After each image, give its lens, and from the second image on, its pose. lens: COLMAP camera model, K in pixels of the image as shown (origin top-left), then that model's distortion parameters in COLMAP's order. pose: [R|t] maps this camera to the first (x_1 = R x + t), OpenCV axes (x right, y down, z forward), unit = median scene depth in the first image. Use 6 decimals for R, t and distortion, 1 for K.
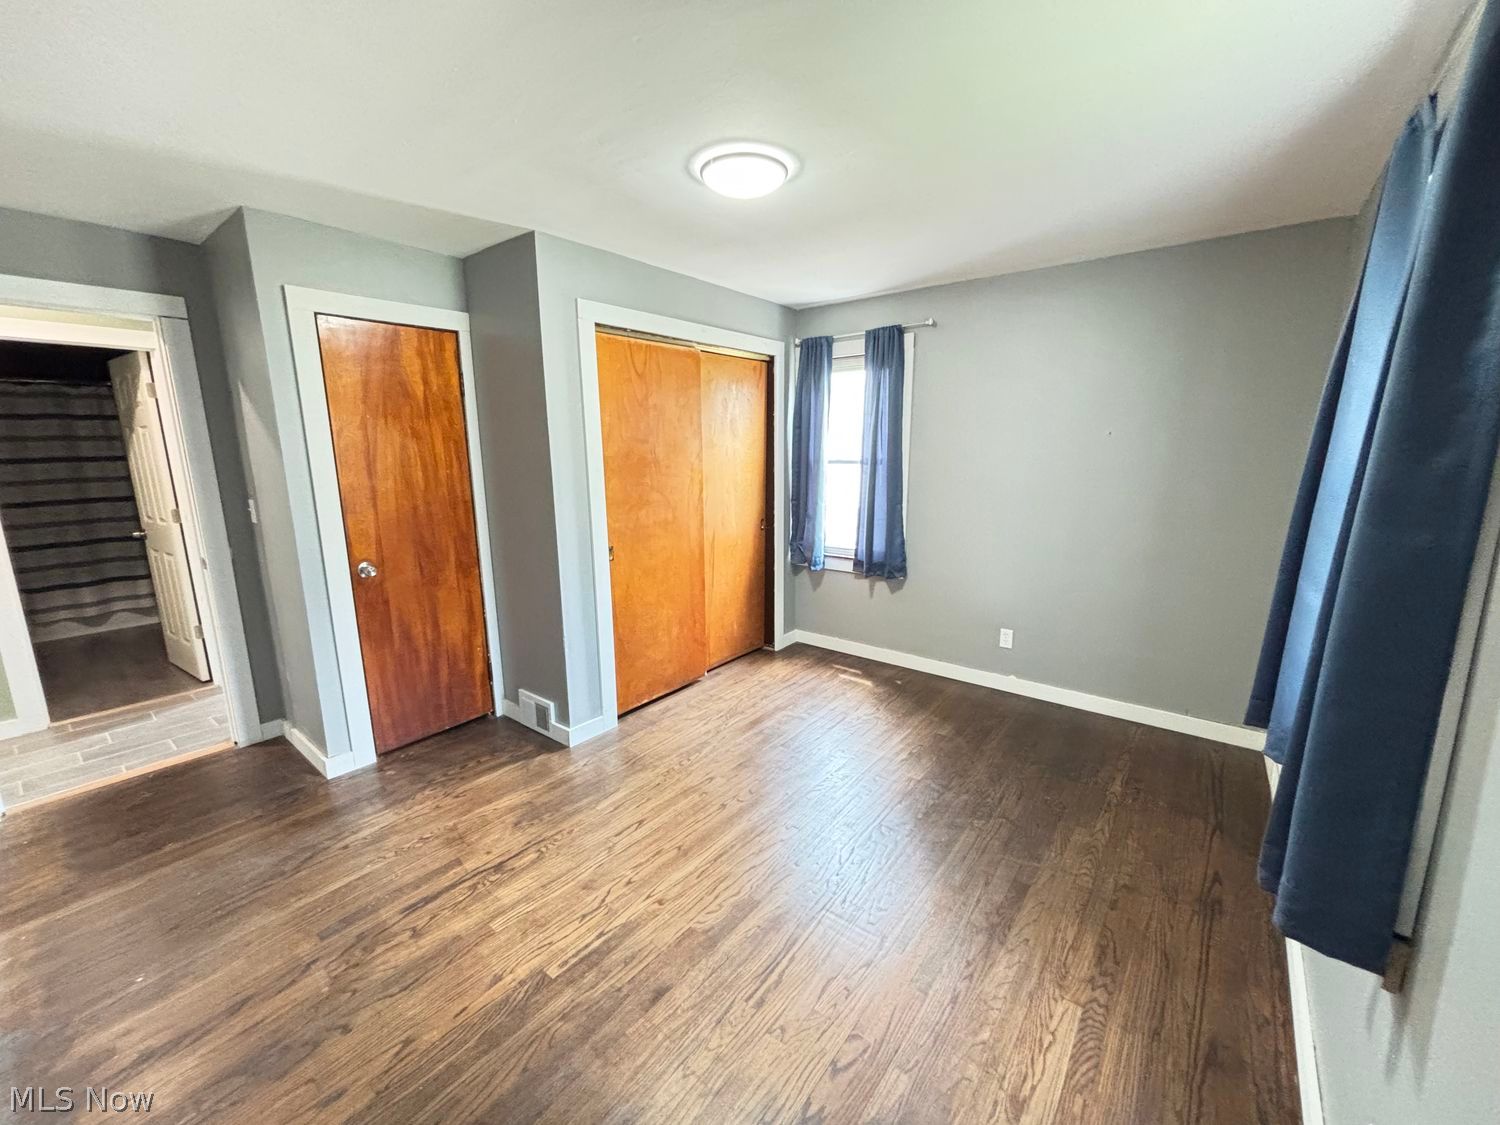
lens RADIAL K [[602.0, 0, 748.6], [0, 602.0, 560.6], [0, 0, 1]] dist [-0.001738, 0.000445]
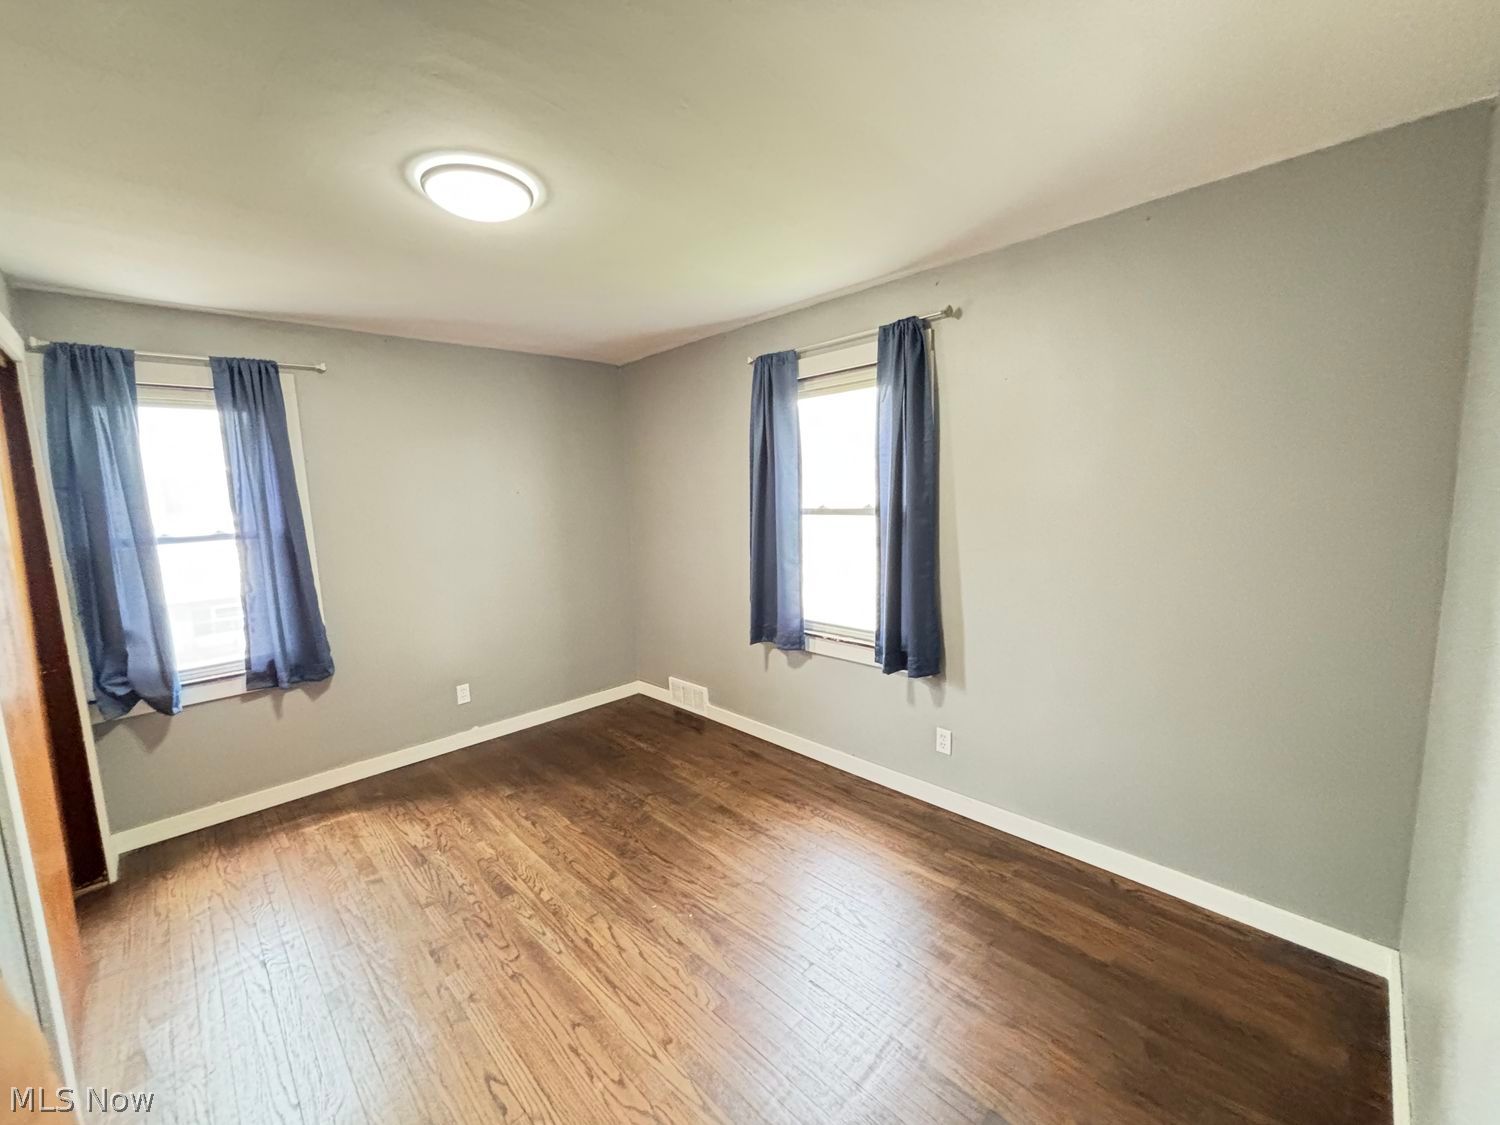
lens RADIAL K [[602.0, 0, 748.6], [0, 602.0, 560.6], [0, 0, 1]] dist [-0.001738, 0.000445]
pose [[0.127008, -0.120865, 0.984510, -0.472076], [0.217892, 0.971704, 0.091183, -0.075120], [-0.967673, 0.202936, 0.149750, 0.336302]]
